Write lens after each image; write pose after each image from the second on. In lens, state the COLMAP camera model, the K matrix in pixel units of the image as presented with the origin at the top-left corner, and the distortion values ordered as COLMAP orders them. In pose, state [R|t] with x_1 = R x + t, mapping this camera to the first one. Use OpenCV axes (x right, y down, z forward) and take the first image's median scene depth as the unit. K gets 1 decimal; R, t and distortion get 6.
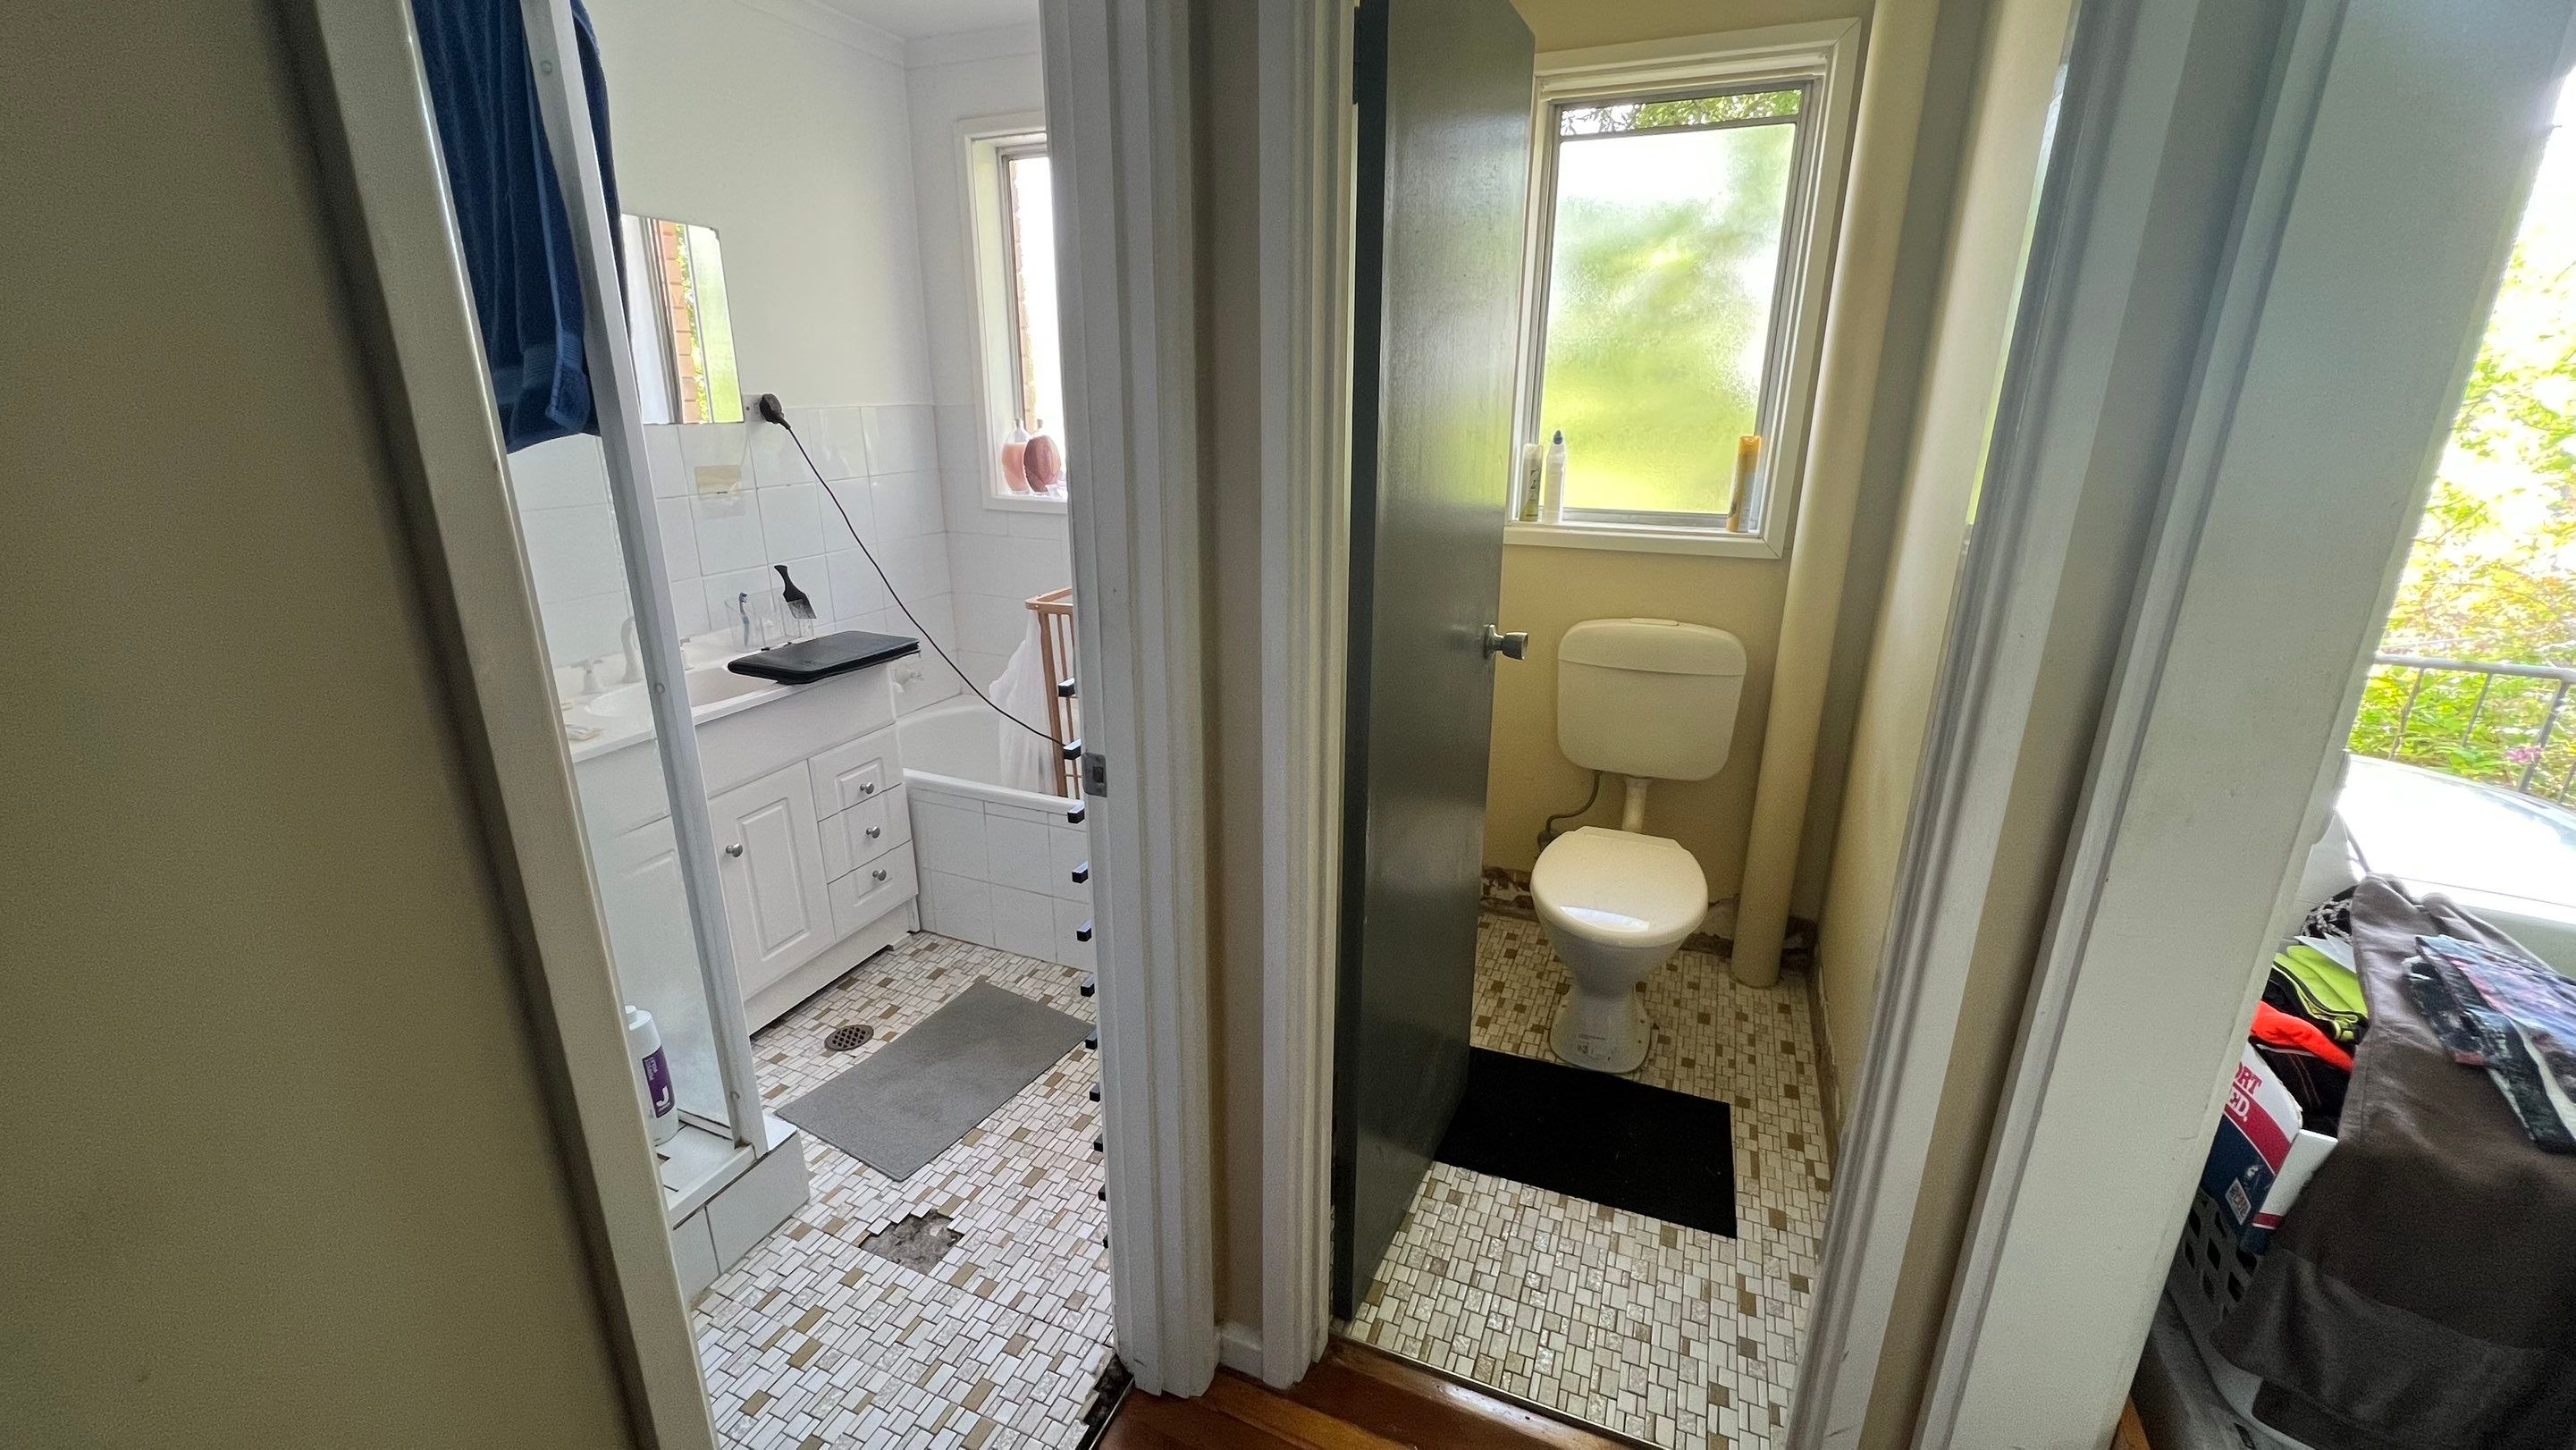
lens RADIAL K [[1035.5, 0, 1284.3], [0, 1035.5, 728.1], [0, 0, 1]] dist [-0.001342, 0.000584]
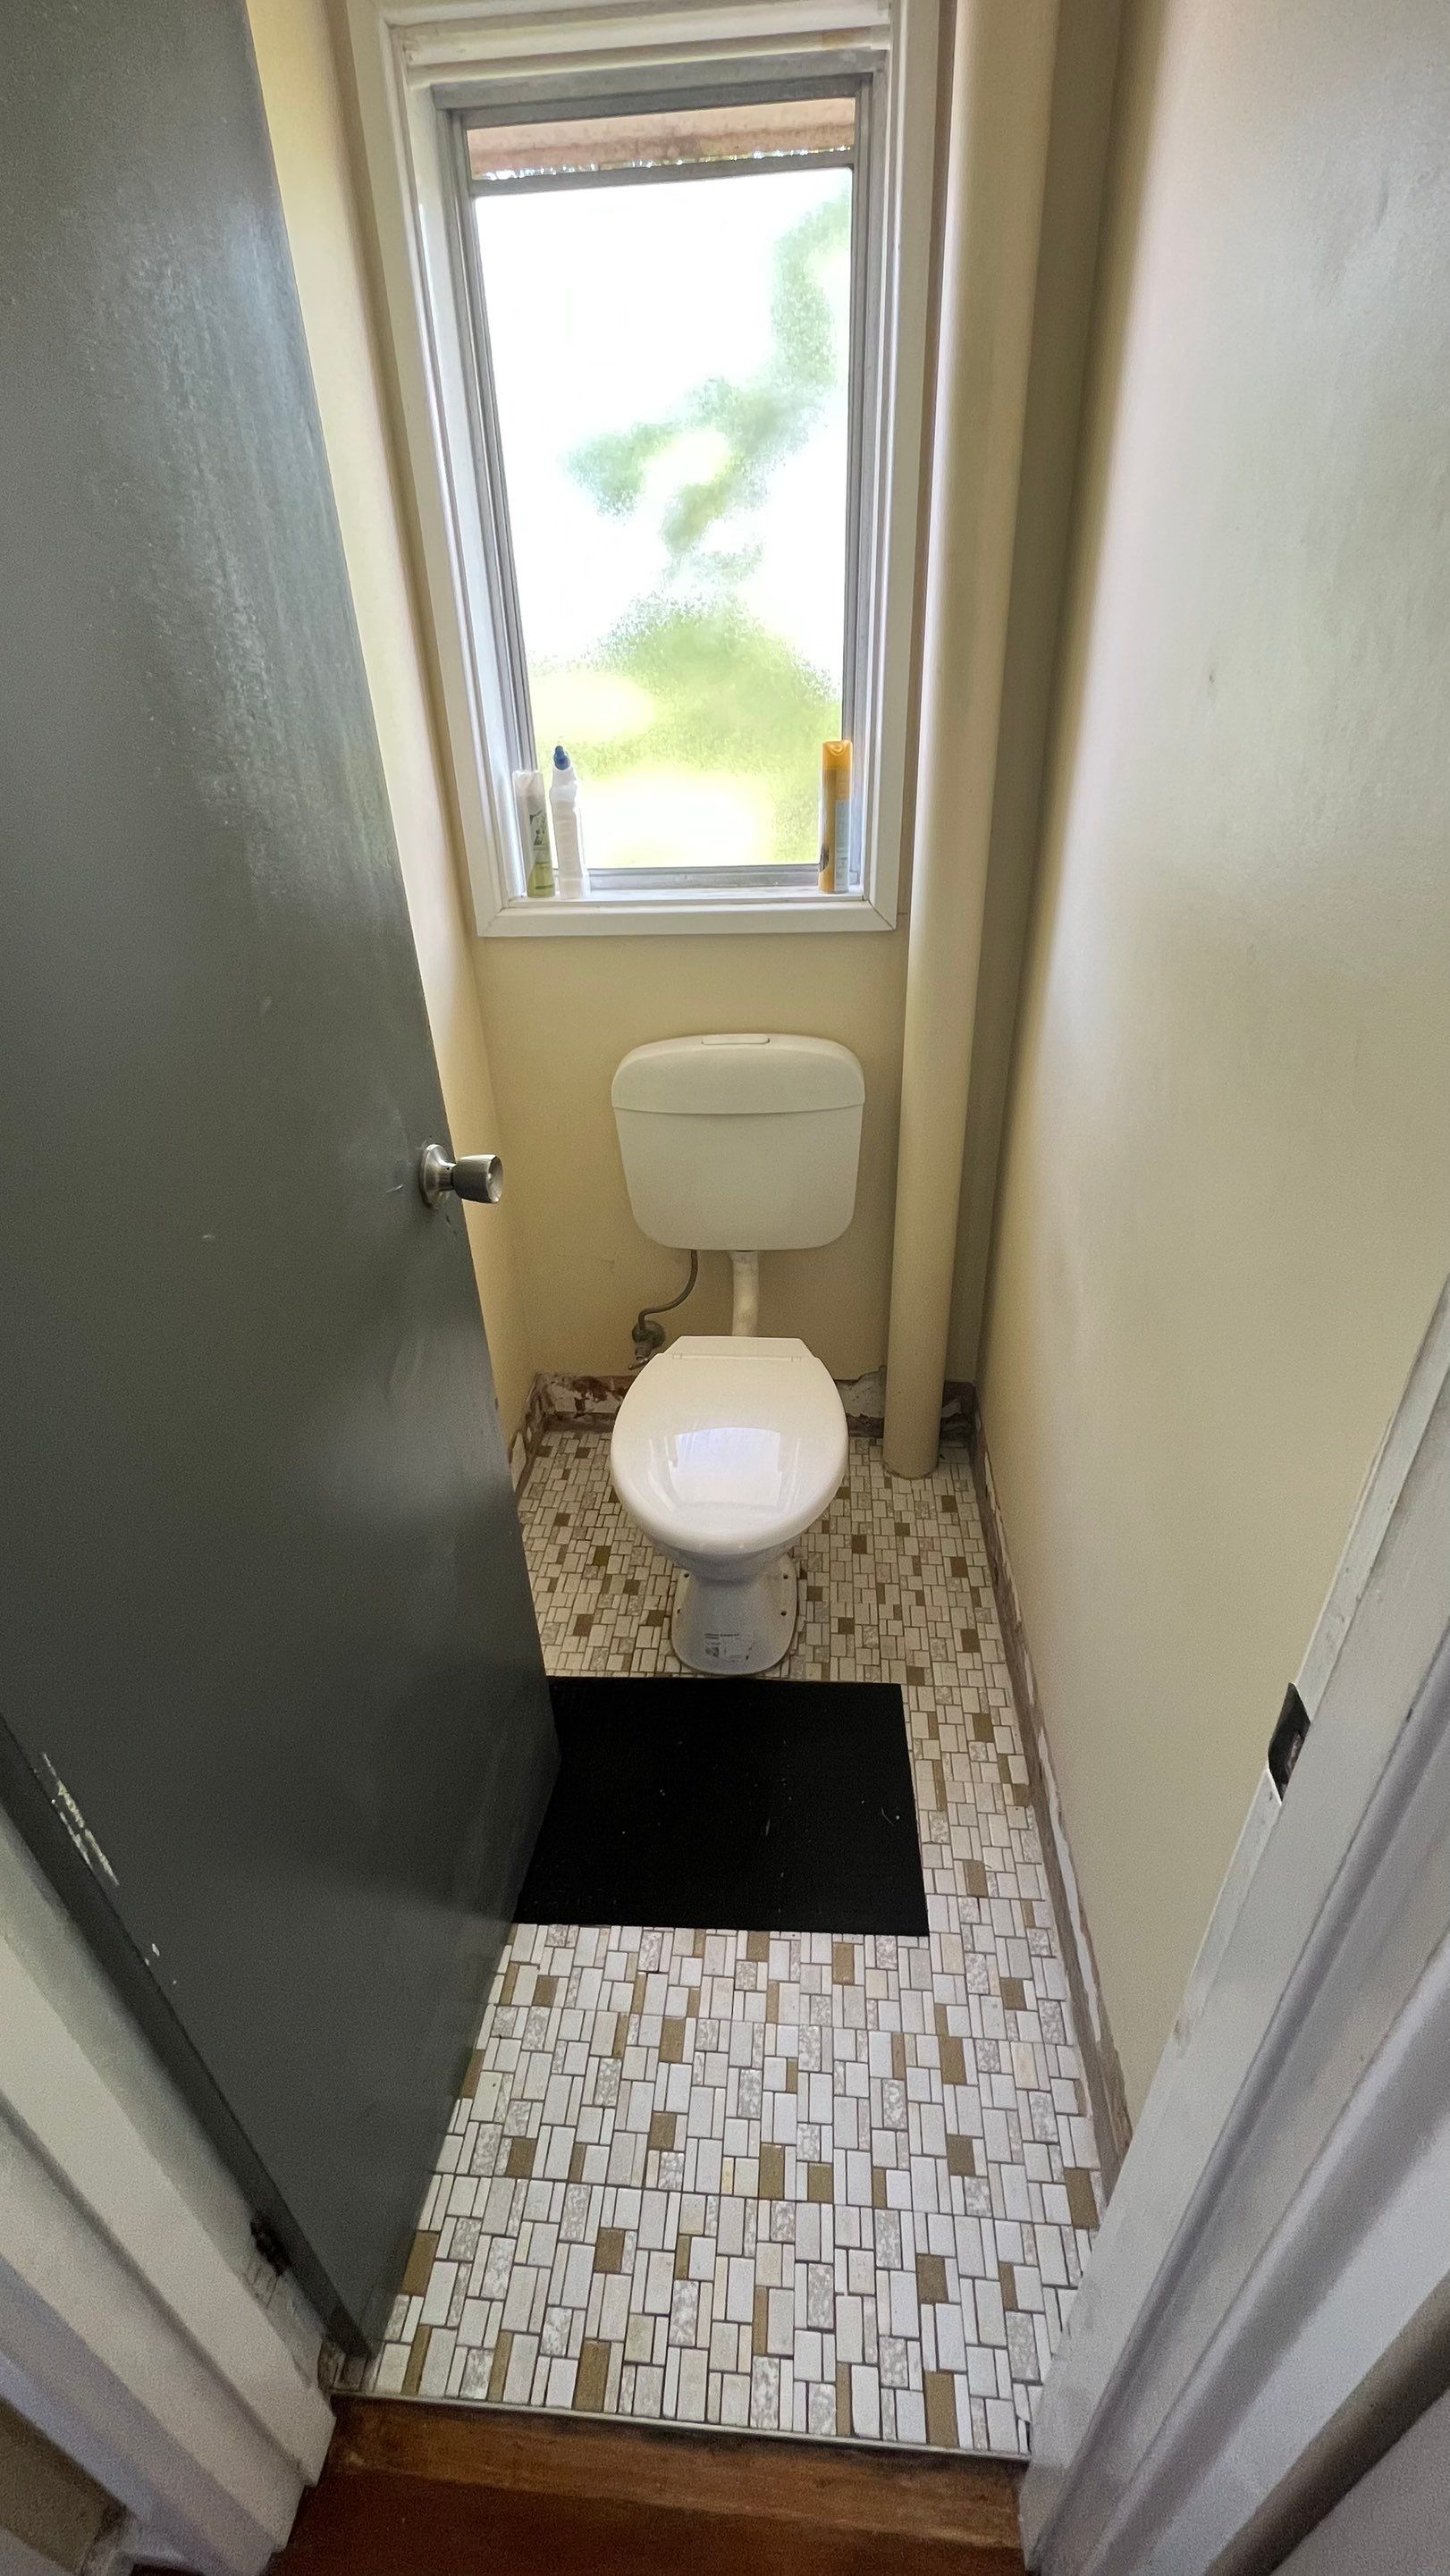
lens RADIAL K [[1035.5, 0, 726.4], [0, 1035.5, 1299.6], [0, 0, 1]] dist [-0.001342, 0.000584]
pose [[0.951673, -0.184779, 0.245305, 0.161979], [0.128760, 0.965220, 0.227534, -0.100706], [-0.278817, -0.184953, 0.942366, 0.343560]]
